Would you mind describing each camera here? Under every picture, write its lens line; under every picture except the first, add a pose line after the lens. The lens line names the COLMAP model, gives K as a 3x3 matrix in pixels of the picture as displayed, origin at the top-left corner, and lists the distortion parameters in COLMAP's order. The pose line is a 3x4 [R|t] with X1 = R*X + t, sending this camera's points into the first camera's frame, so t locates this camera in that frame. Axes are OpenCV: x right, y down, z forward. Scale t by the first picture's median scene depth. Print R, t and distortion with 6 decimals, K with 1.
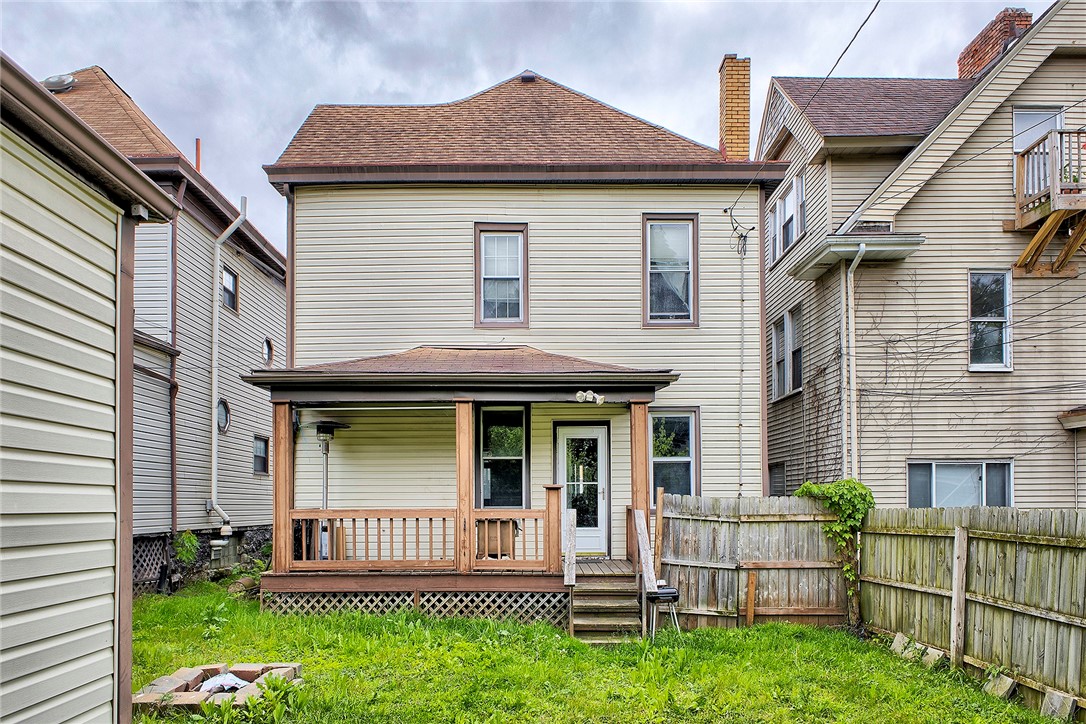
lens RADIAL K [[714.8, 0, 539.6], [0, 714.8, 492.4], [0, 0, 1]] dist [-0.008664, -0.001003]
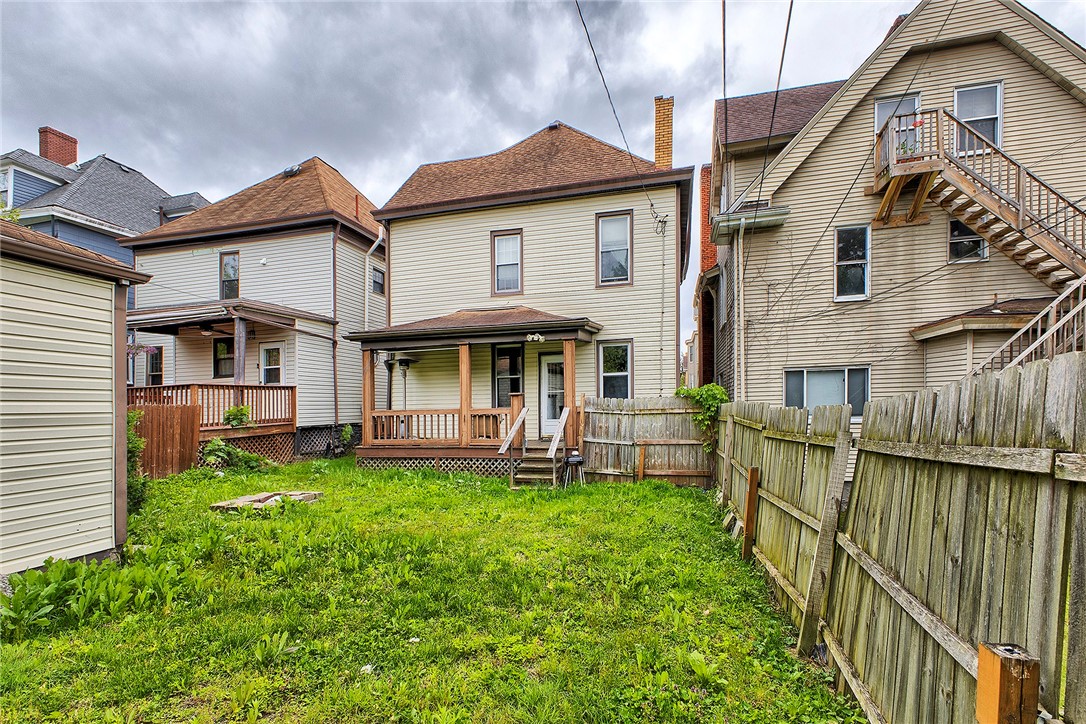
lens RADIAL K [[492.3, 0, 544.6], [0, 492.3, 405.9], [0, 0, 1]] dist [0.002137, 0.000073]
pose [[0.969570, -0.017824, -0.244166, 0.294280], [0.021848, 0.999666, 0.013781, 0.004055], [0.243839, -0.018696, 0.969635, -0.058297]]
